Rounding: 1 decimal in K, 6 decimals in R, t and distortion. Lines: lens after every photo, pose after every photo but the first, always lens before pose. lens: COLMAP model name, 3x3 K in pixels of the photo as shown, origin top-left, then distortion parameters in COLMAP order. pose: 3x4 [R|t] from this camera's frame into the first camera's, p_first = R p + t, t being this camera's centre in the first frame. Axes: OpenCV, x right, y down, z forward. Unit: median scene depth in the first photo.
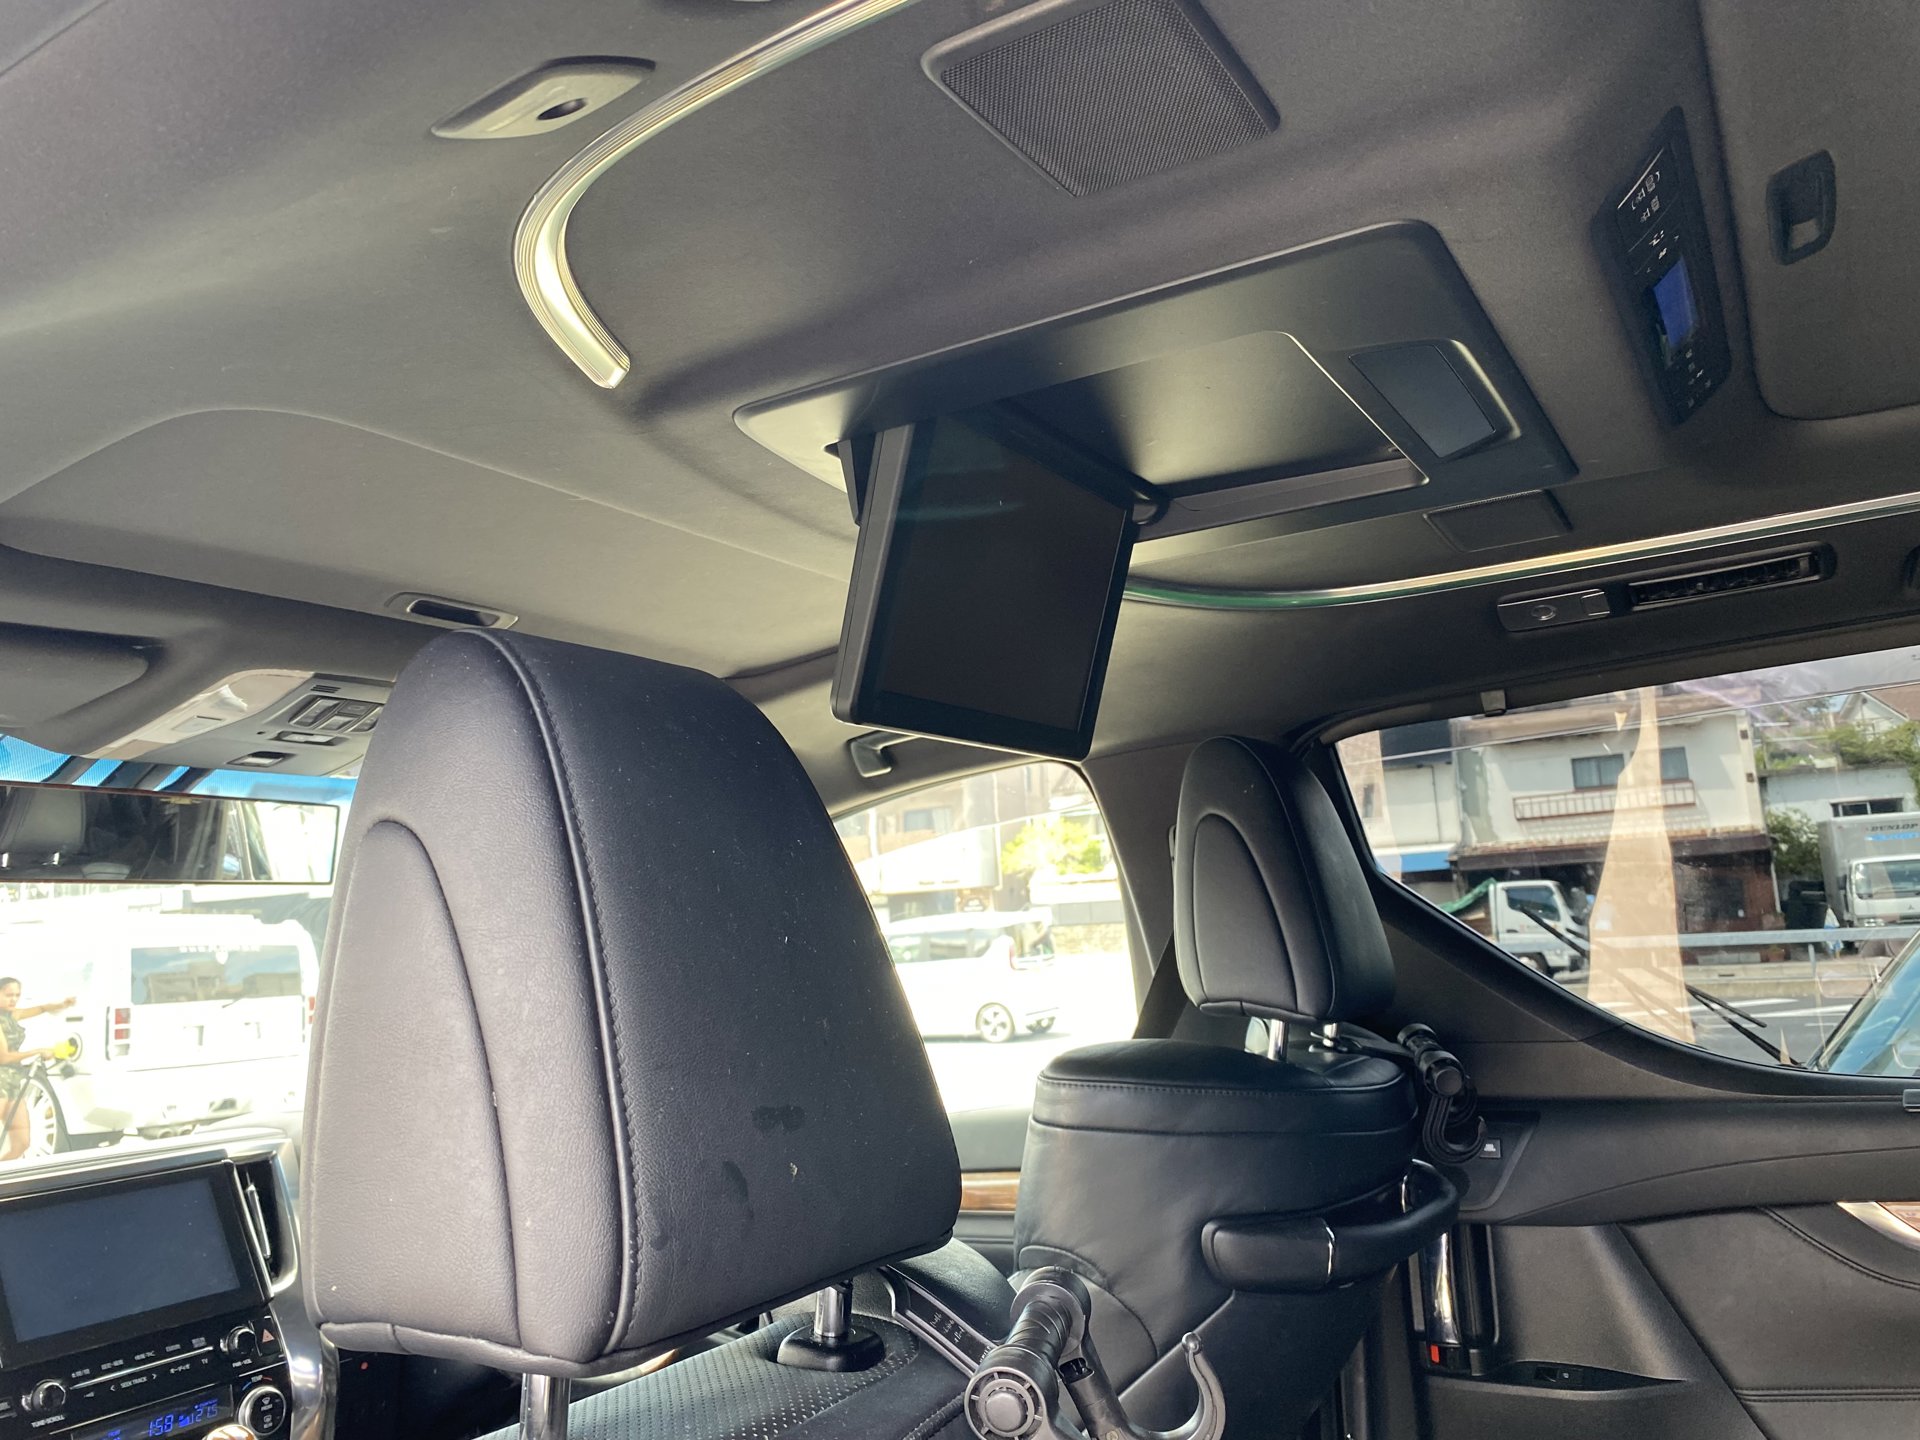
lens RADIAL K [[1469.0, 0, 969.5], [0, 1469.0, 717.6], [0, 0, 1]] dist [0.001741, -0.009667]
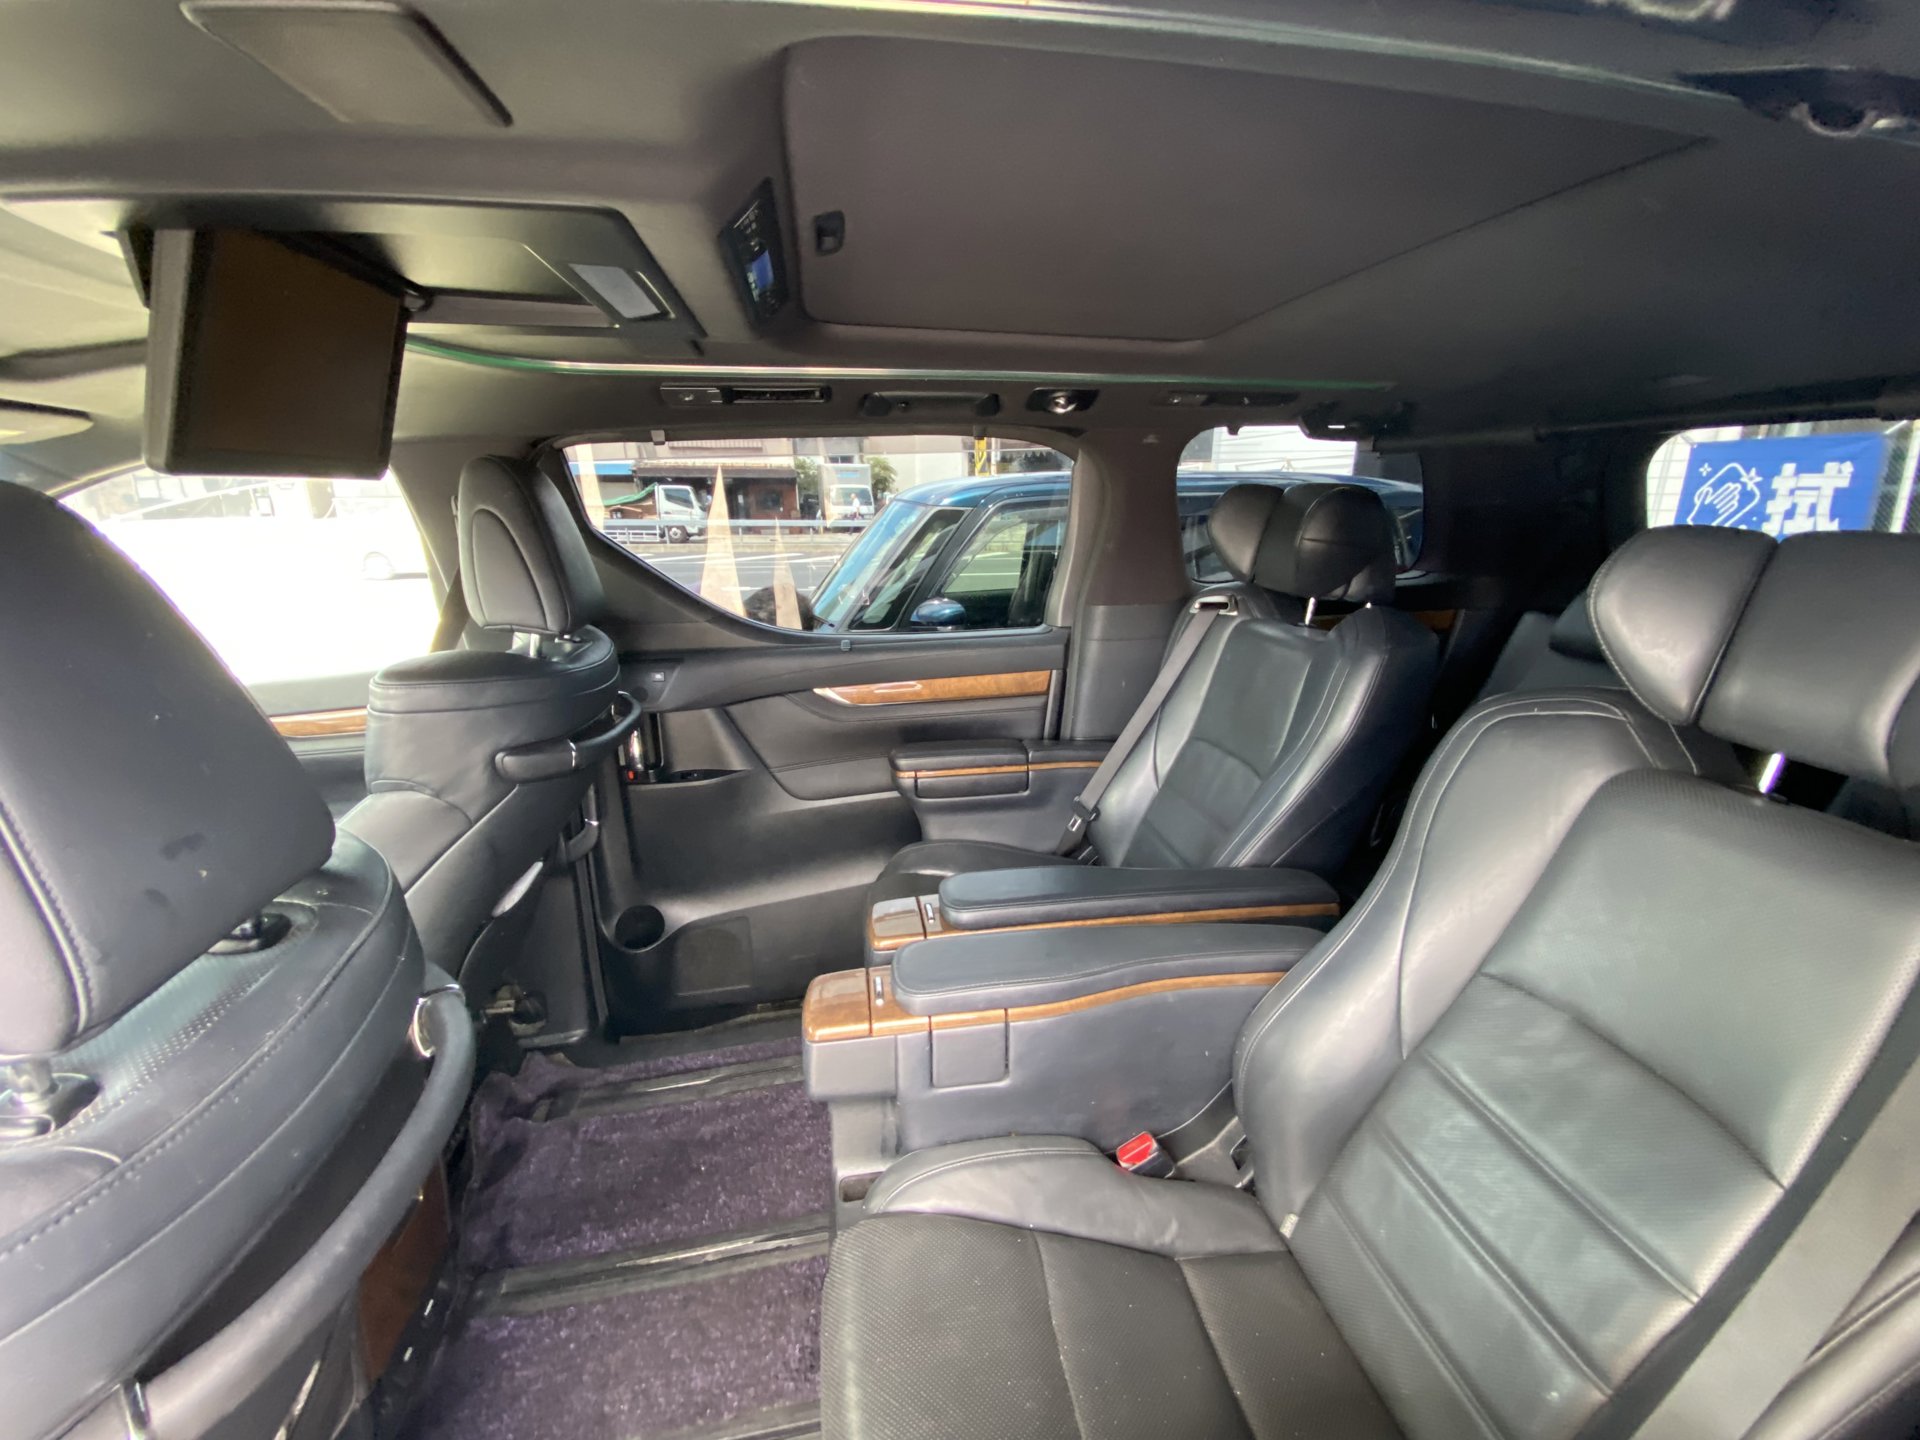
lens RADIAL K [[771.1, 0, 966.6], [0, 771.1, 716.0], [0, 0, 1]] dist [0.018801, -0.021878]
pose [[0.759275, -0.129414, 0.637772, -0.001690], [-0.133272, 0.928334, 0.347036, -0.087818], [-0.636977, -0.348493, 0.687614, 0.001924]]
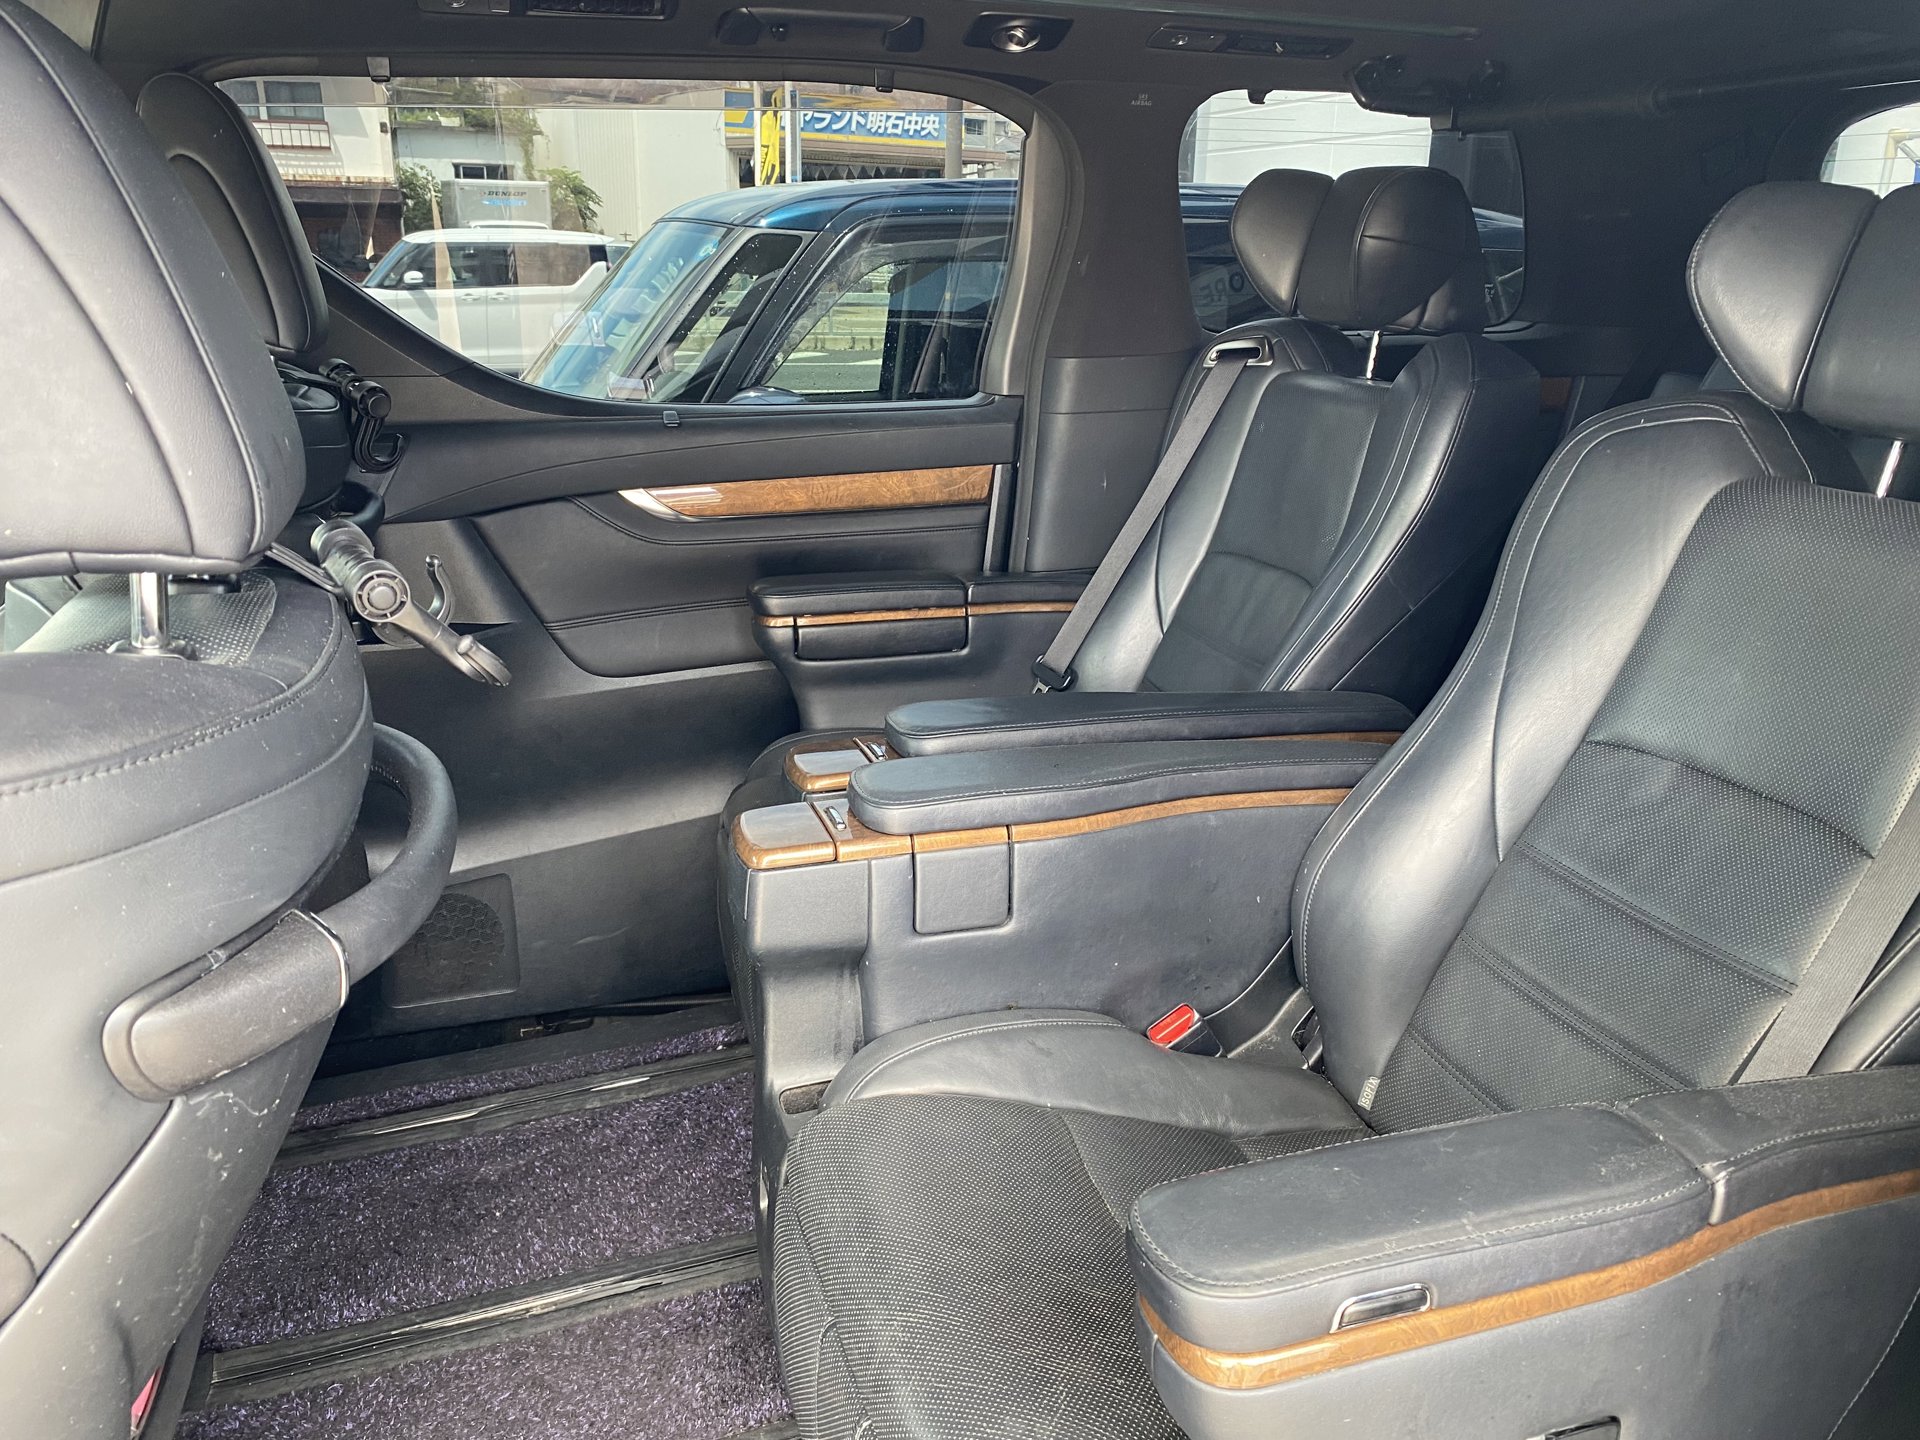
lens RADIAL K [[1469.0, 0, 969.5], [0, 1469.0, 717.6], [0, 0, 1]] dist [0.001741, -0.009667]
pose [[0.647127, -0.164312, 0.744465, -0.307580], [-0.164910, 0.923211, 0.347112, -0.018885], [-0.744332, -0.347395, 0.570338, -0.154716]]
